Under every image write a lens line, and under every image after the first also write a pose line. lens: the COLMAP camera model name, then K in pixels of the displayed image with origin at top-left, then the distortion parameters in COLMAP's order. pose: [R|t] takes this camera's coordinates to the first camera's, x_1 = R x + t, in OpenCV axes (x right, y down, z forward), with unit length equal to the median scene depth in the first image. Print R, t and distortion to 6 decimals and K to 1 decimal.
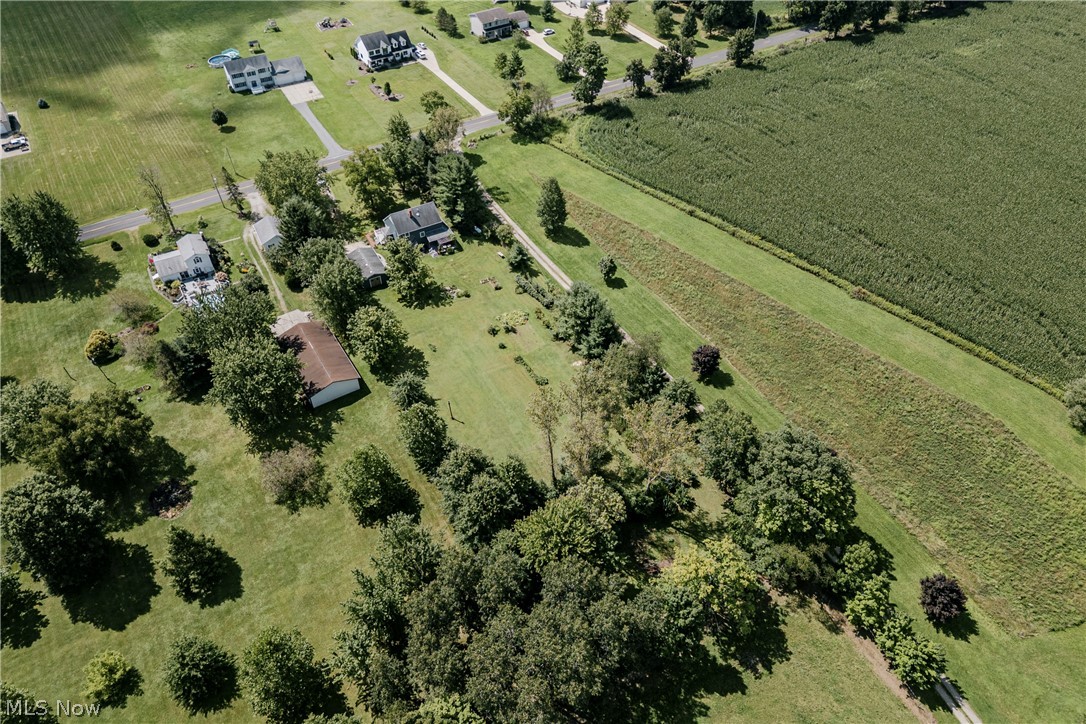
lens RADIAL K [[740.8, 0, 546.1], [0, 740.8, 362.4], [0, 0, 1]] dist [0.057437, -0.055078]
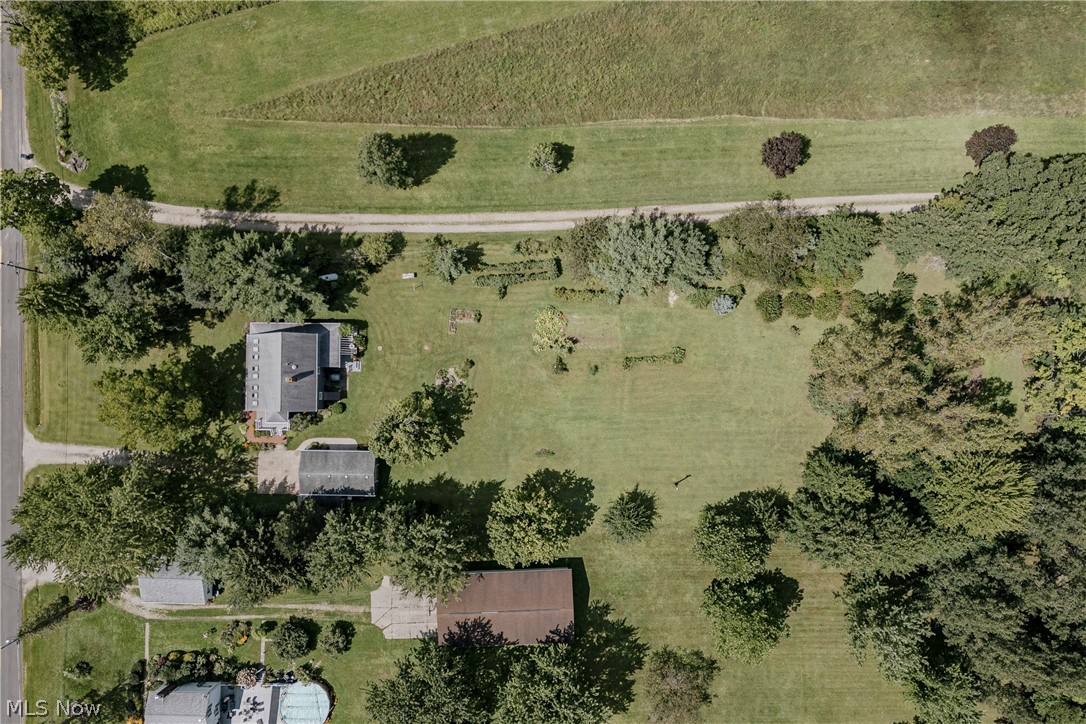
lens RADIAL K [[740.8, 0, 546.1], [0, 740.8, 362.4], [0, 0, 1]] dist [0.057437, -0.055078]
pose [[0.500859, -0.865165, 0.025091, -0.085977], [0.612016, 0.374508, 0.696549, -0.509320], [-0.612026, -0.333517, 0.717070, 0.468217]]
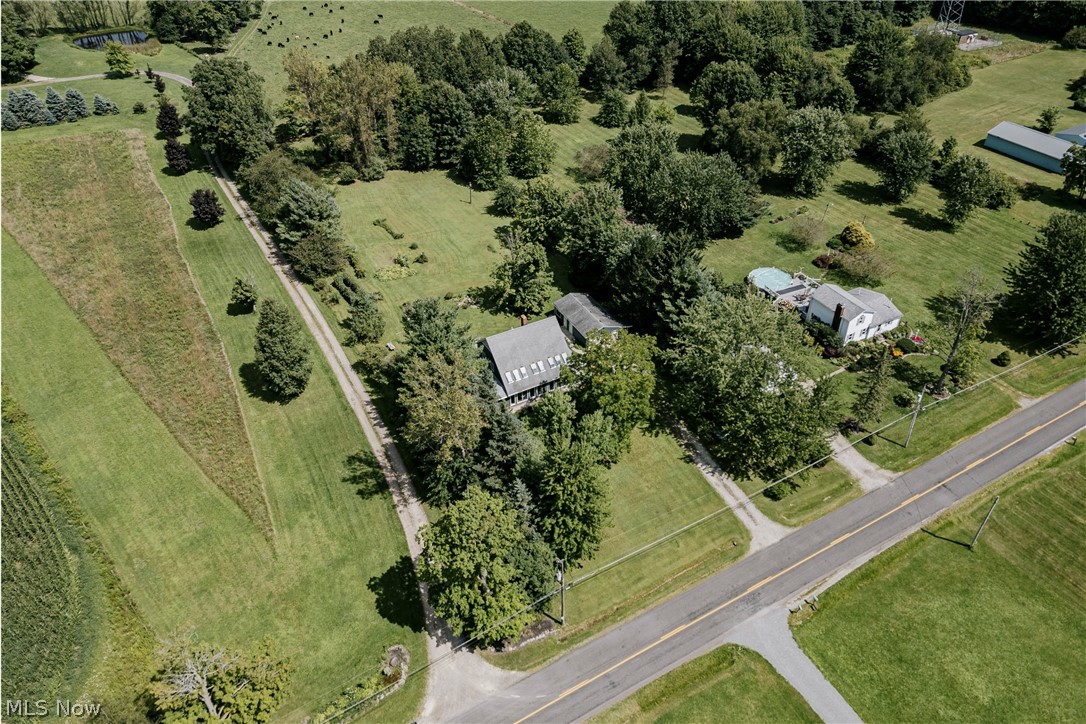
lens RADIAL K [[740.8, 0, 546.1], [0, 740.8, 362.4], [0, 0, 1]] dist [0.057437, -0.055078]
pose [[-0.999609, -0.006117, 0.027288, -0.224969], [0.026441, 0.111011, 0.993467, -0.823183], [-0.009107, 0.993800, -0.110805, 1.132649]]
